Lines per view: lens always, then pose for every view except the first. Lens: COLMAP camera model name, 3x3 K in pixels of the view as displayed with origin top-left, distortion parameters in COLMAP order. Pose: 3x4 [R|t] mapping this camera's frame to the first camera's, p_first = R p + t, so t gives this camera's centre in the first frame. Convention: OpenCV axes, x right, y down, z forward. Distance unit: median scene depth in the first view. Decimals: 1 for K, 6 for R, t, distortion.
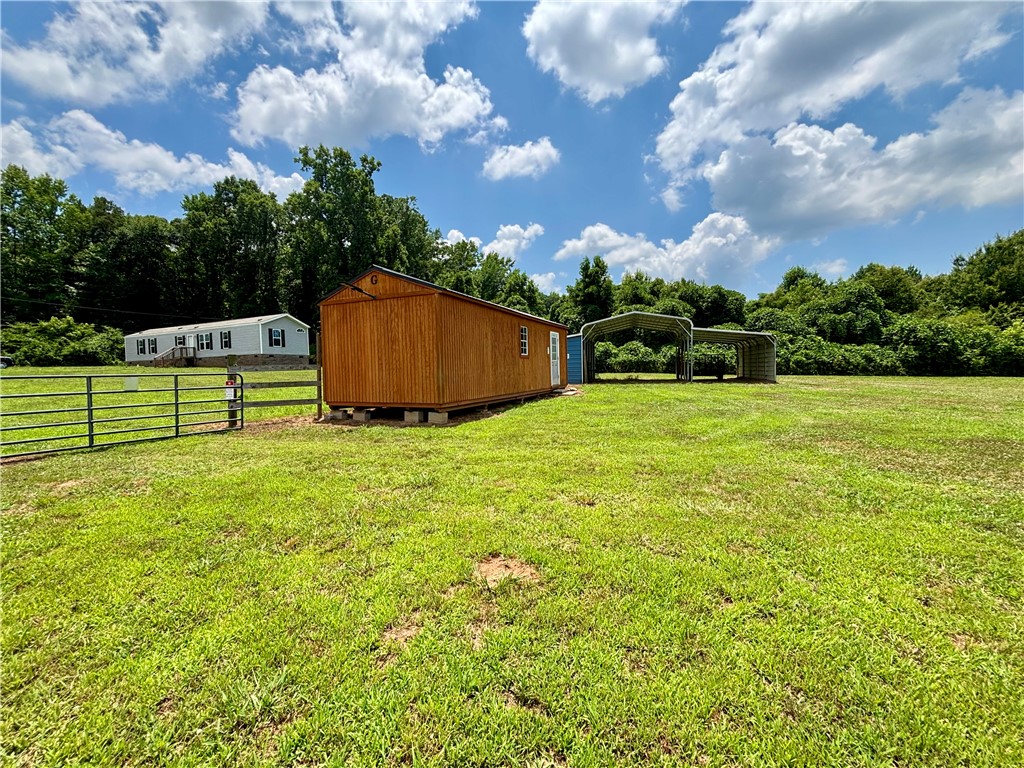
lens RADIAL K [[409.5, 0, 521.3], [0, 409.5, 380.4], [0, 0, 1]] dist [0.001750, -0.000081]
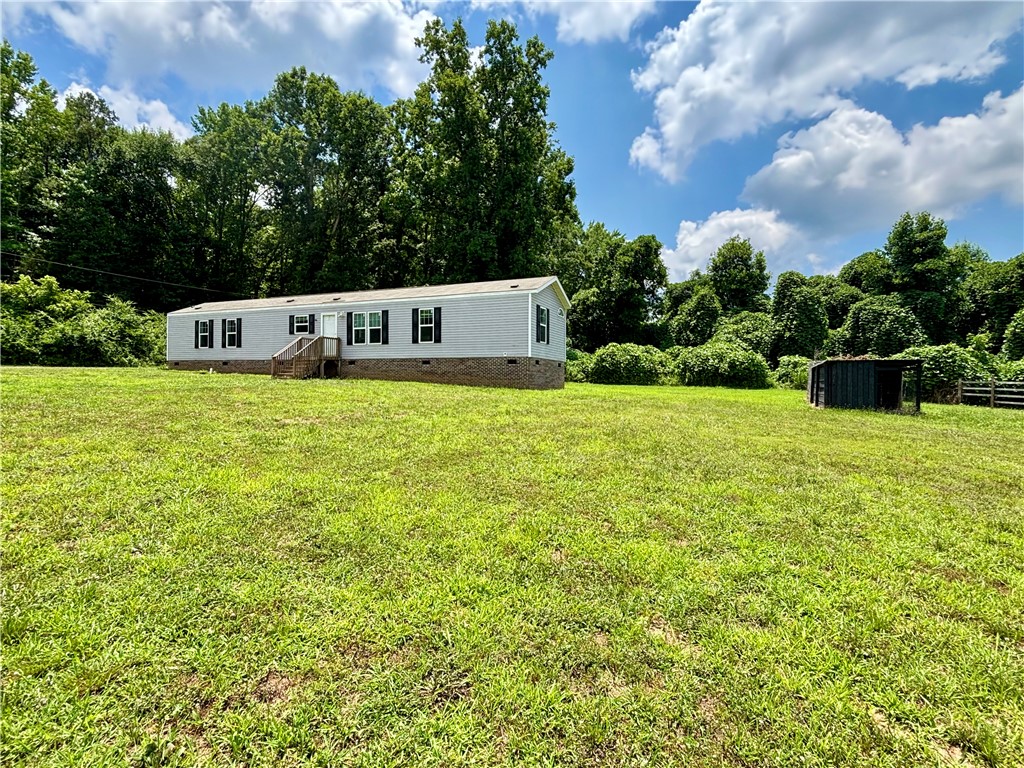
lens RADIAL K [[484.2, 0, 508.1], [0, 484.2, 385.4], [0, 0, 1]] dist [-0.001825, 0.000307]
pose [[0.999195, 0.032351, 0.023722, -0.546530], [-0.032026, 0.999390, -0.013949, -0.019481], [-0.024158, 0.013178, 0.999621, 0.366145]]
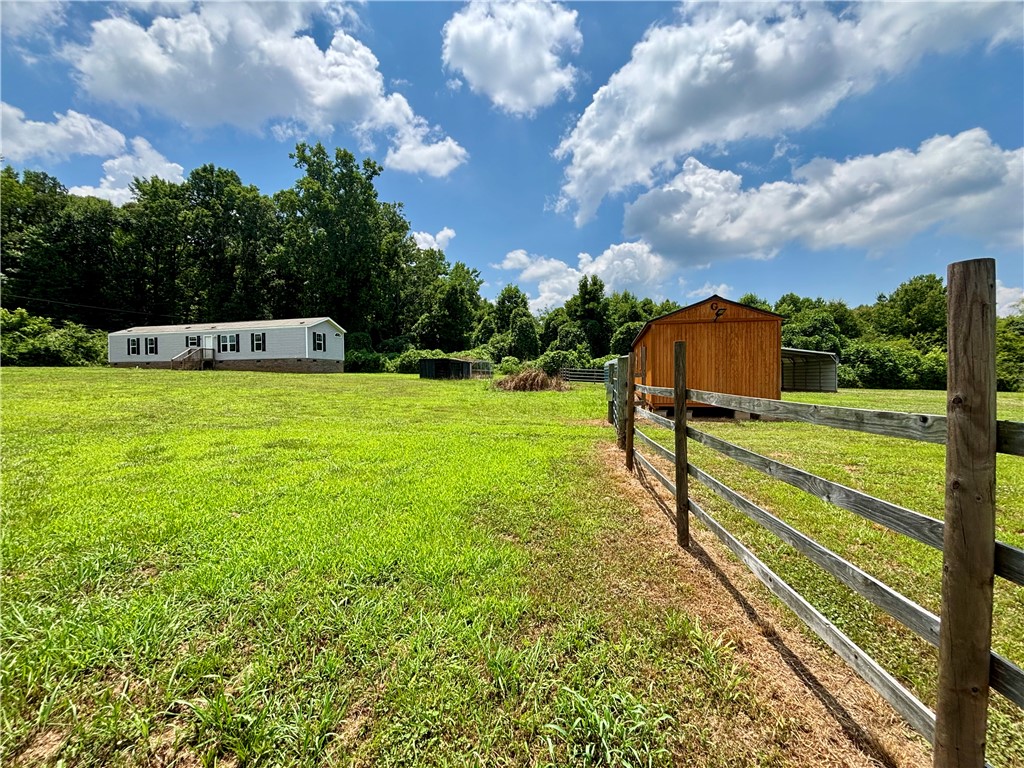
lens RADIAL K [[407.2, 0, 513.2], [0, 407.2, 382.3], [0, 0, 1]] dist [-0.000255, -0.000053]
pose [[0.983852, 0.014032, 0.178436, -0.265816], [-0.010989, 0.999777, -0.018032, 0.003670], [-0.178649, 0.015780, 0.983786, -0.024537]]
